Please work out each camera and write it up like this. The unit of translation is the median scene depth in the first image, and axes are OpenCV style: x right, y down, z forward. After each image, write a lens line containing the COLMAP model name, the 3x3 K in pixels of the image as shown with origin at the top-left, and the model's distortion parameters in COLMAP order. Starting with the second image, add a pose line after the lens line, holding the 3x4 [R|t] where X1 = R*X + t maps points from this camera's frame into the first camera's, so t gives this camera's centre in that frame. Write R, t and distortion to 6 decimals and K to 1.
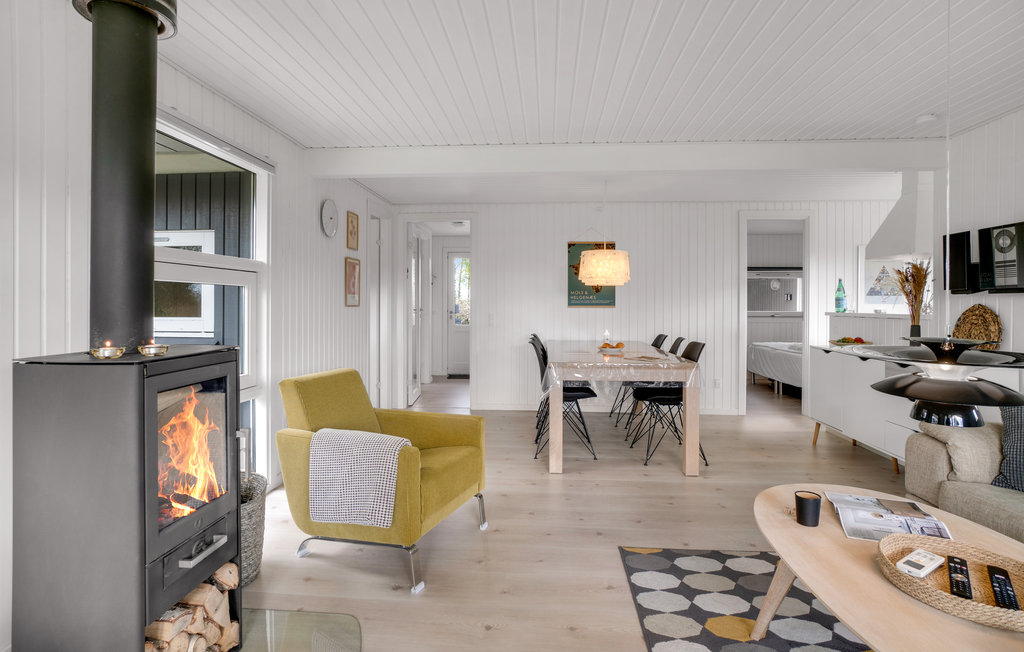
lens RADIAL K [[512.2, 0, 512.0], [0, 512.2, 326.0], [0, 0, 1]] dist [-0.001390, -0.000301]
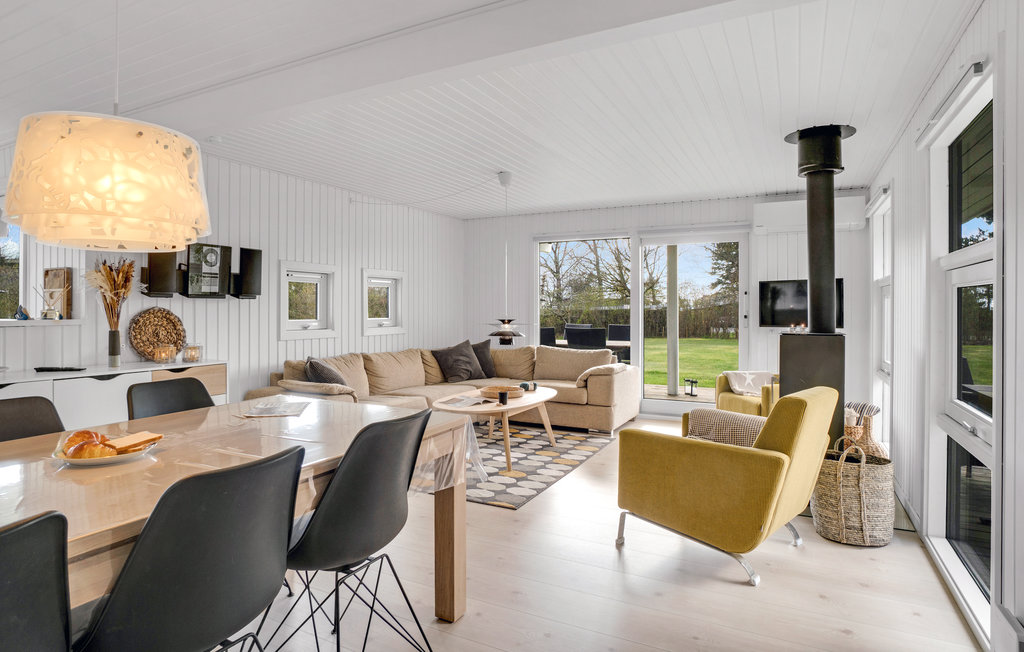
lens RADIAL K [[534.9, 0, 514.5], [0, 534.9, 312.3], [0, 0, 1]] dist [0.001339, 0.000351]
pose [[-0.918602, -0.004273, 0.395161, -0.258603], [0.016915, 0.998600, 0.050118, -0.084774], [-0.394822, 0.052723, -0.917244, 1.974644]]
